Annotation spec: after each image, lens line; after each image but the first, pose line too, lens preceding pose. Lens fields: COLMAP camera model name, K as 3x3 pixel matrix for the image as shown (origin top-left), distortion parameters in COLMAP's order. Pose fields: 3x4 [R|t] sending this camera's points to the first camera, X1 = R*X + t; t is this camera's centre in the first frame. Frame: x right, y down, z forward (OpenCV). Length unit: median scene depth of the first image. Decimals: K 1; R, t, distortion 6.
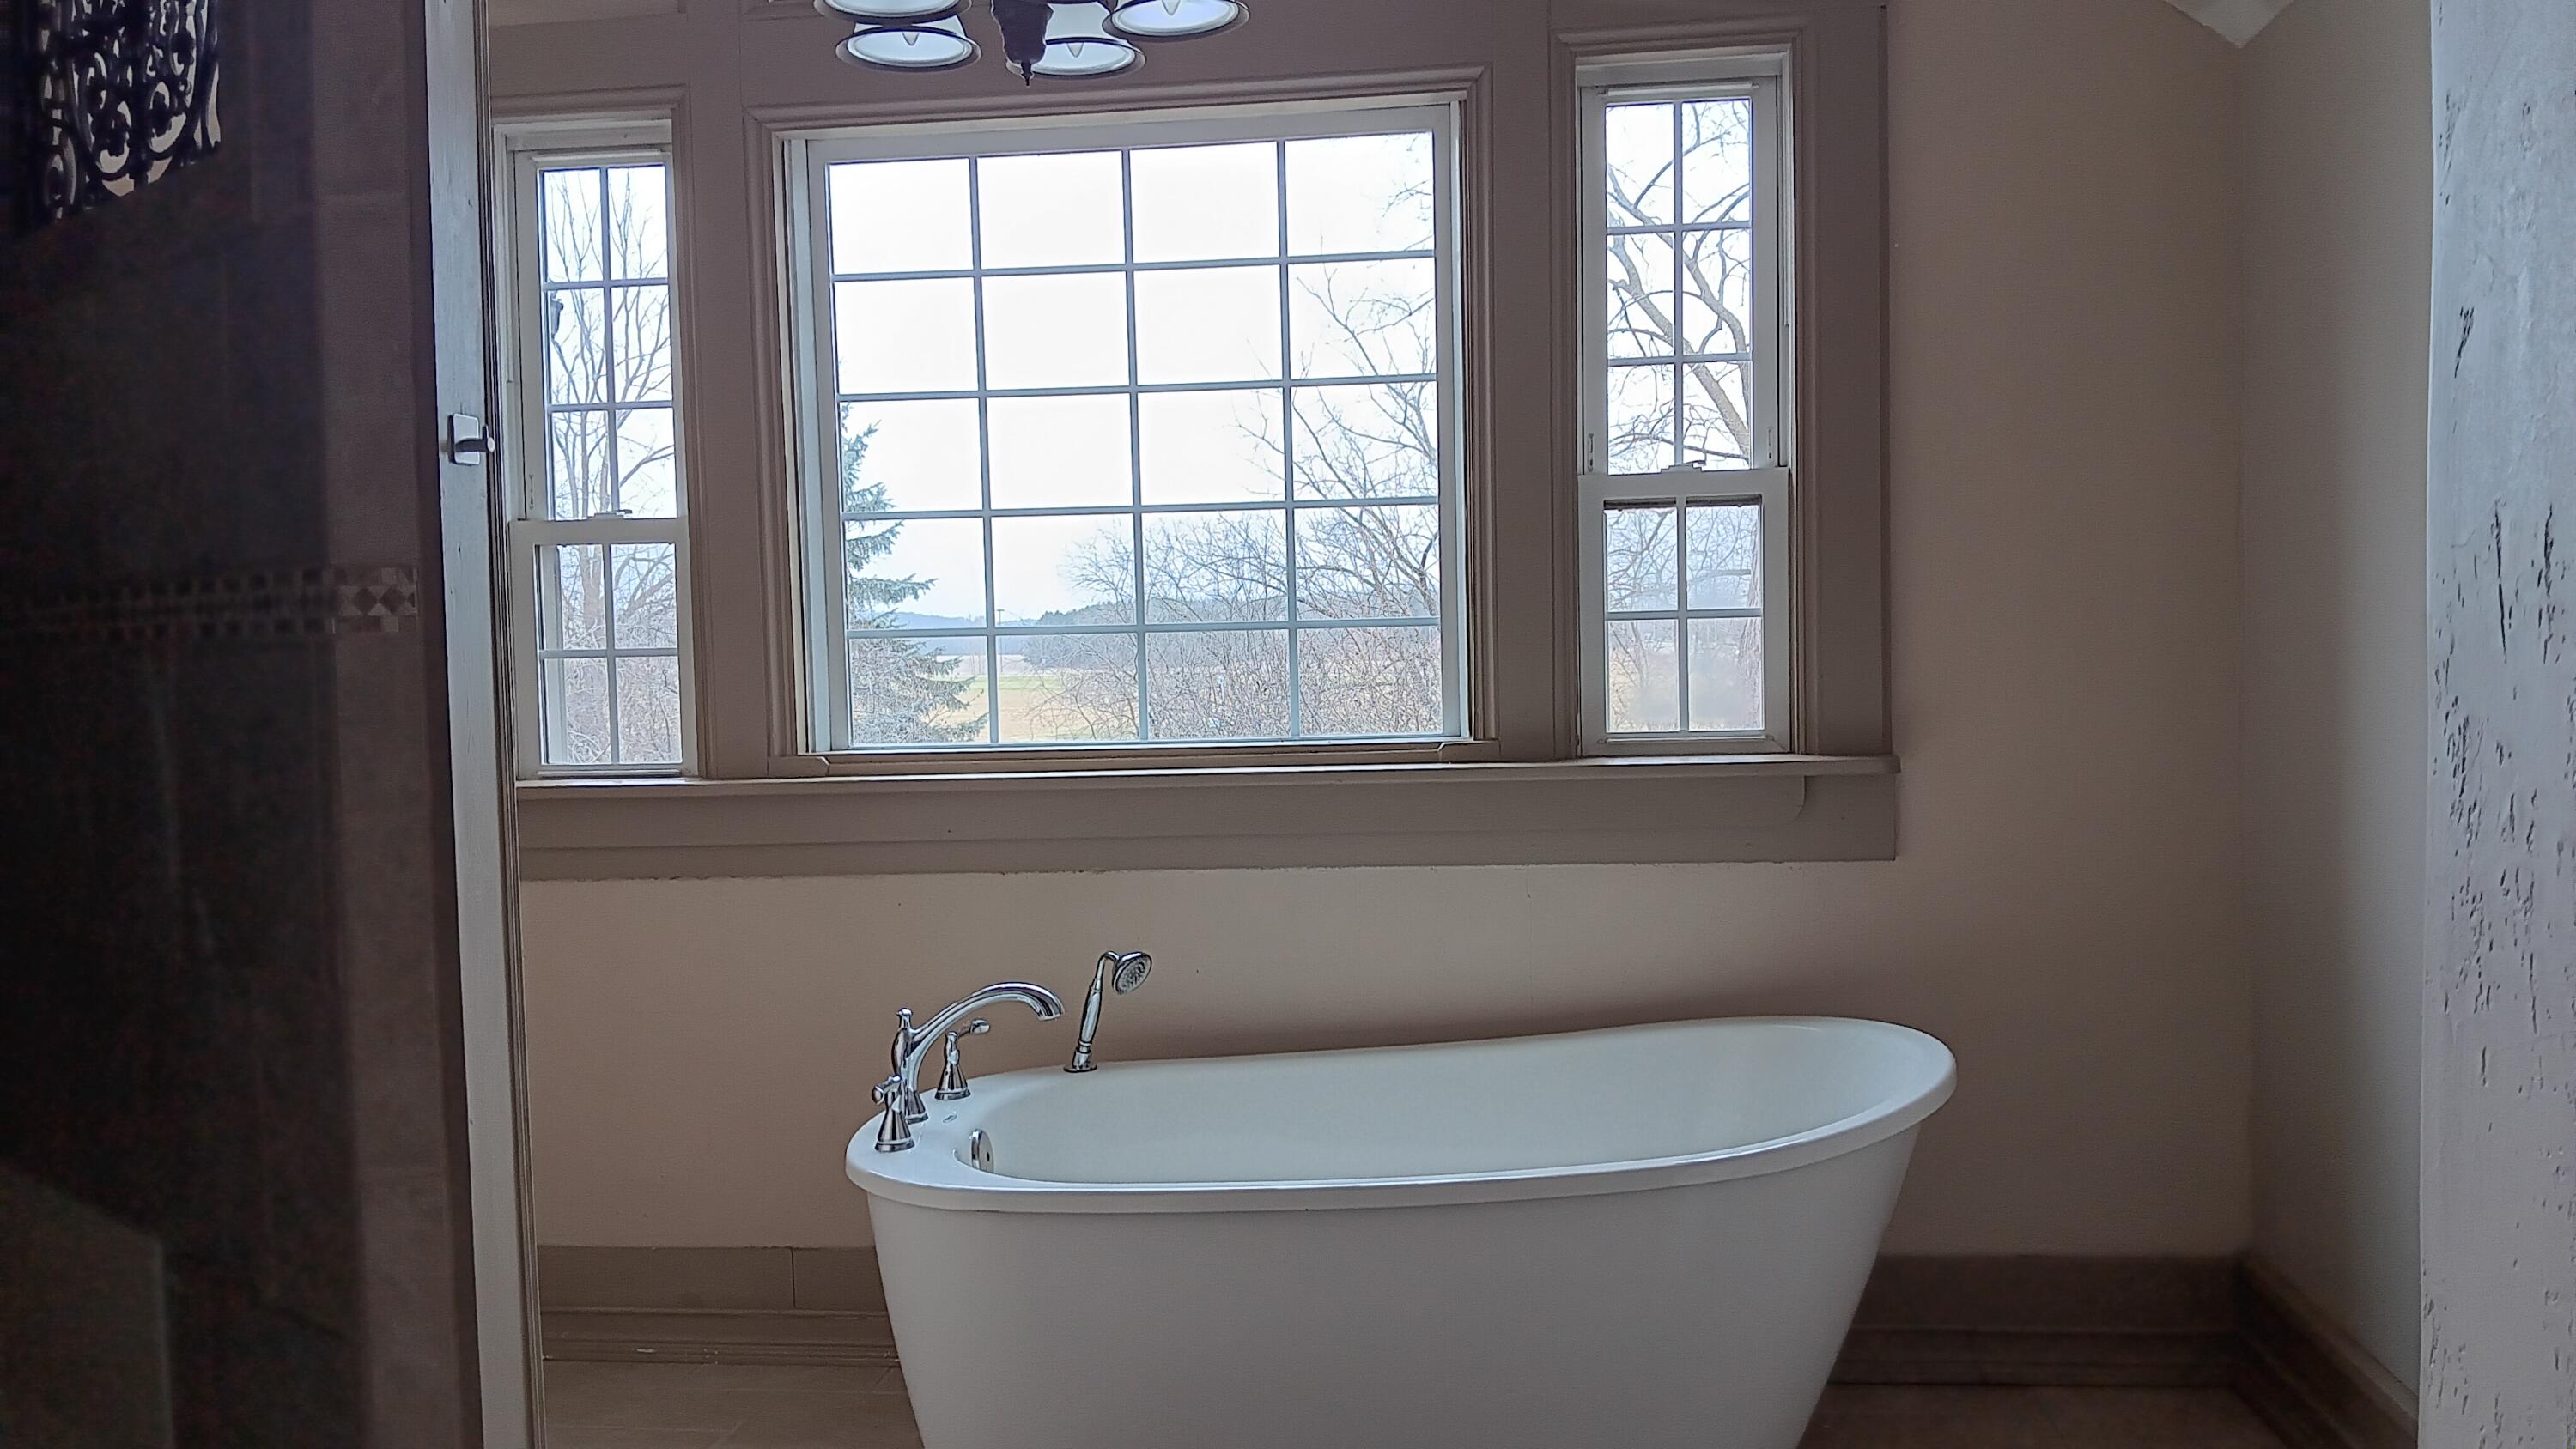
lens RADIAL K [[2018.9, 0, 1288.0], [0, 2018.9, 724.5], [0, 0, 1]] dist [0.071376, -0.000415]
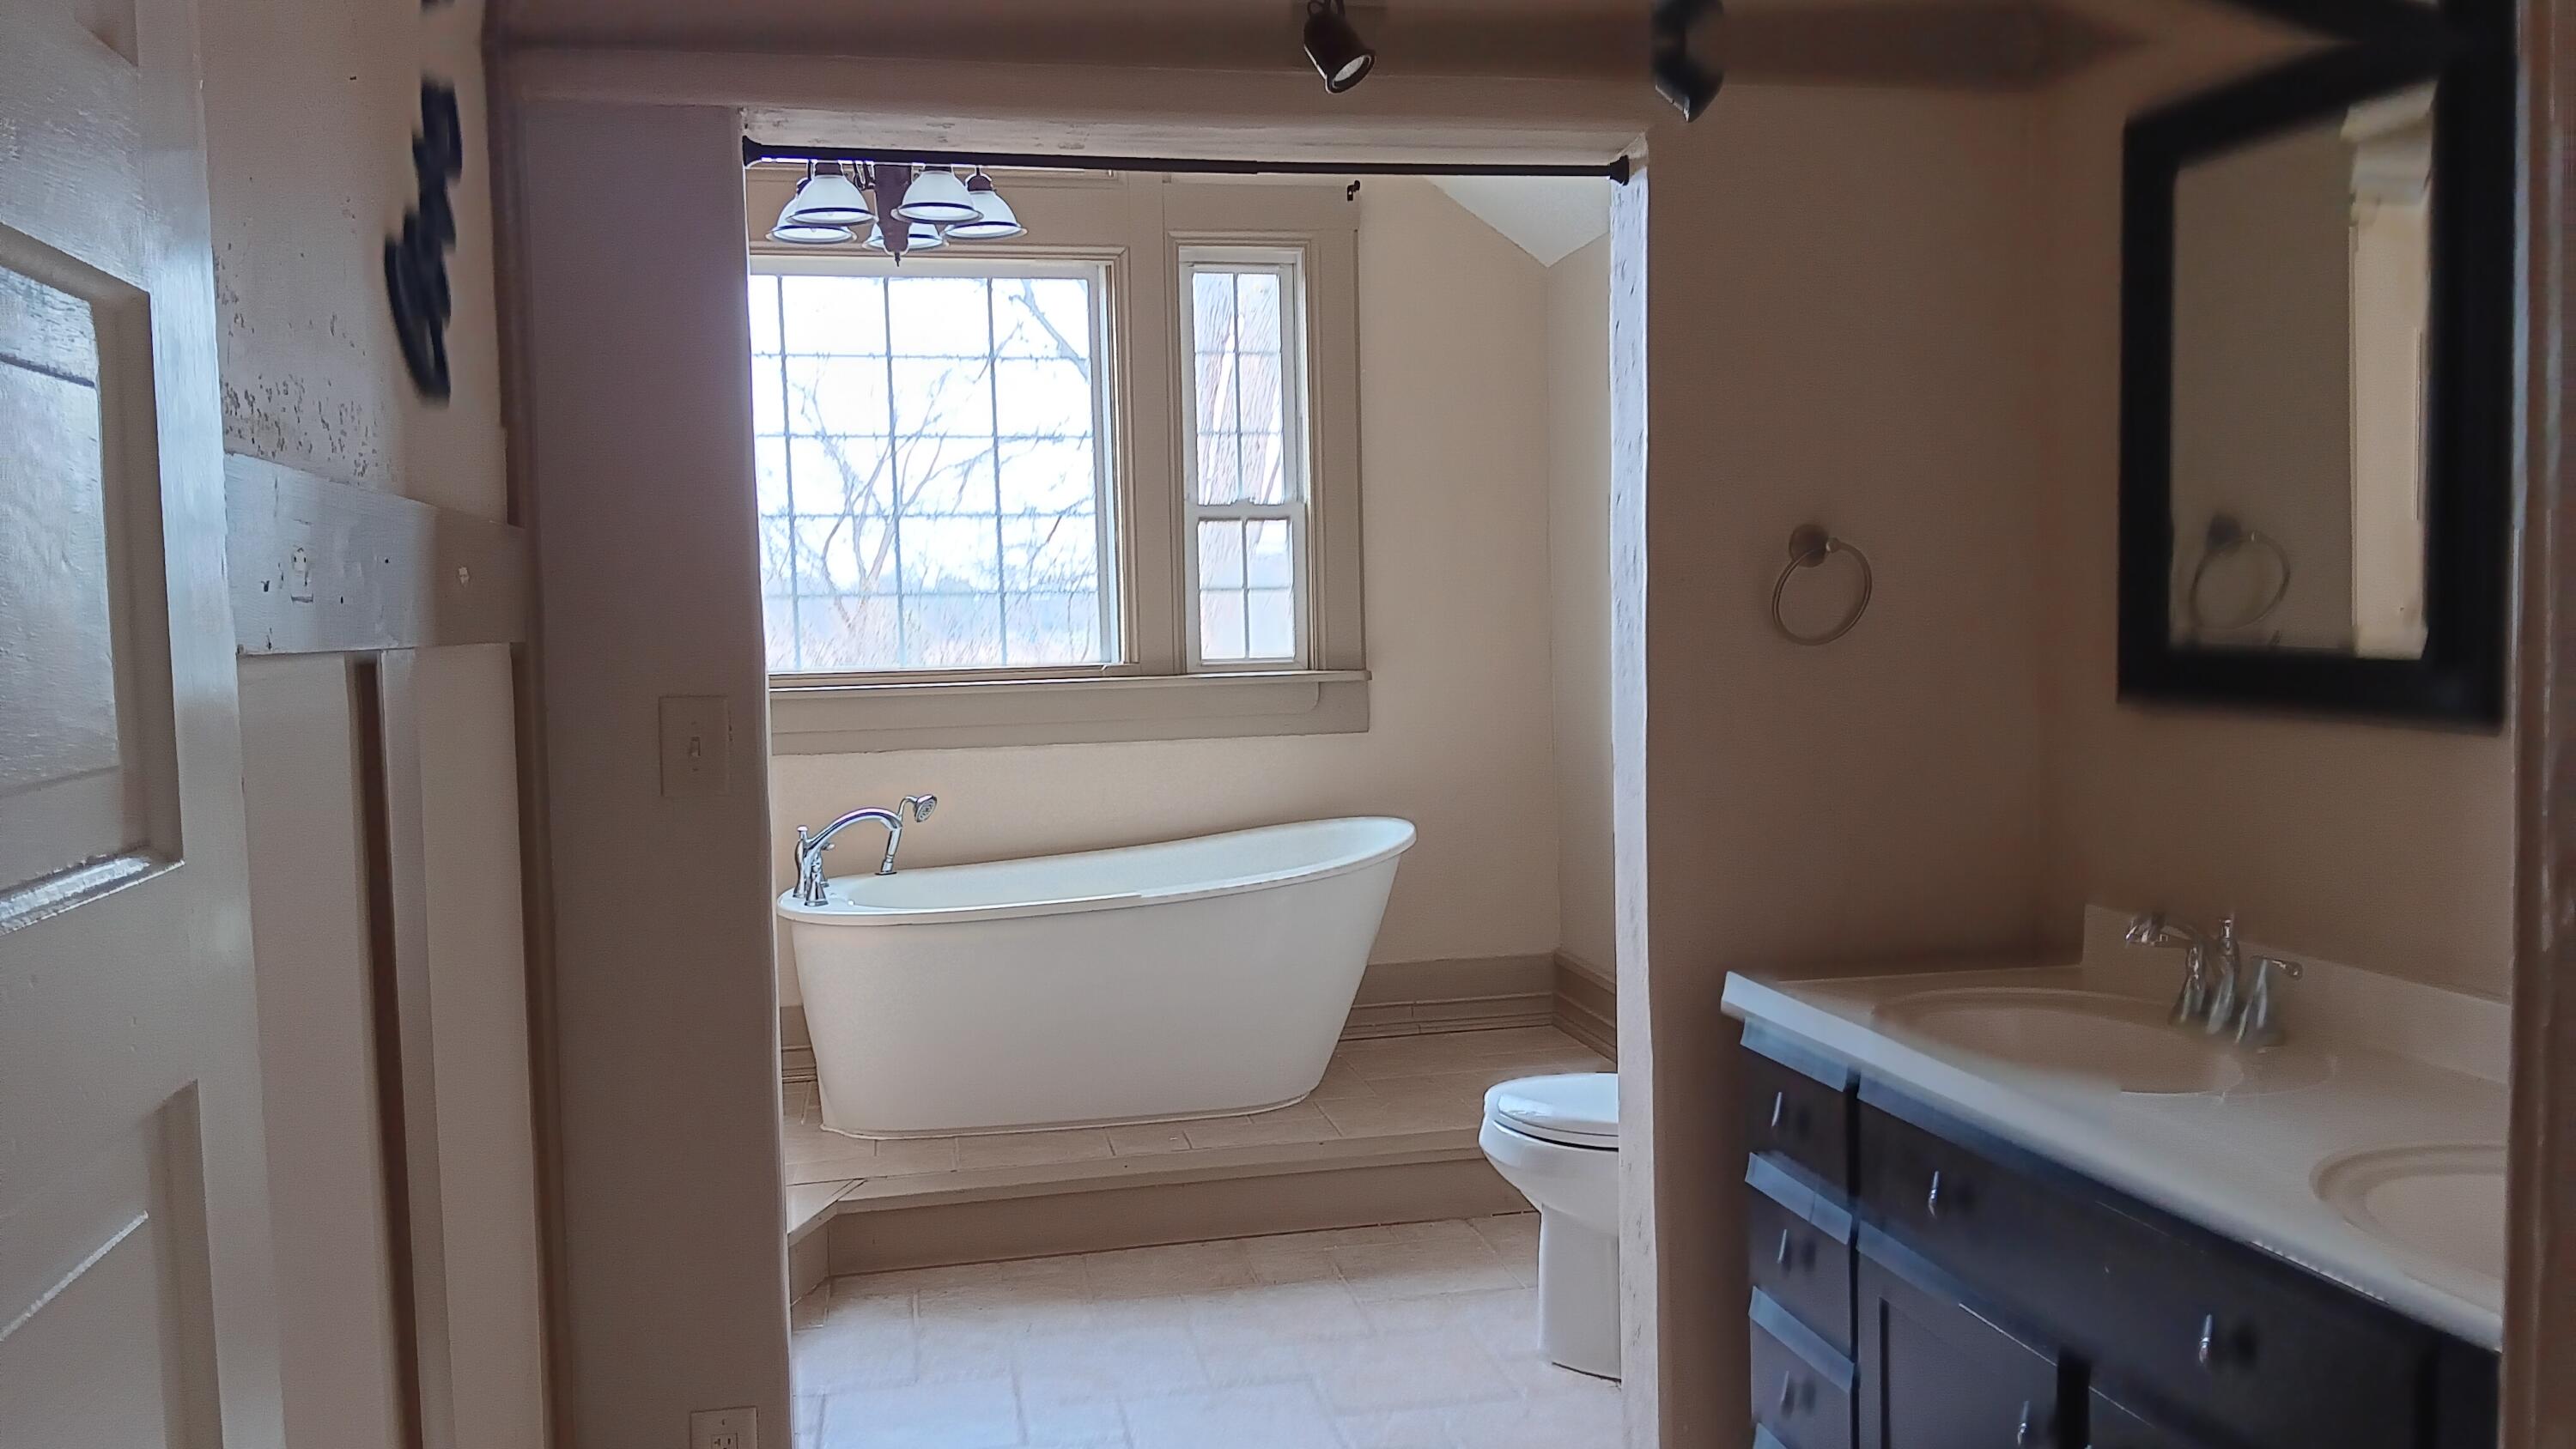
lens RADIAL K [[1959.8, 0, 1288.0], [0, 1959.8, 724.5], [0, 0, 1]] dist [0.184794, 0.000463]
pose [[0.956051, -0.017624, 0.292670, -0.243467], [0.015458, 0.999833, 0.009710, 0.042789], [-0.292793, -0.004759, 0.956164, -0.543173]]
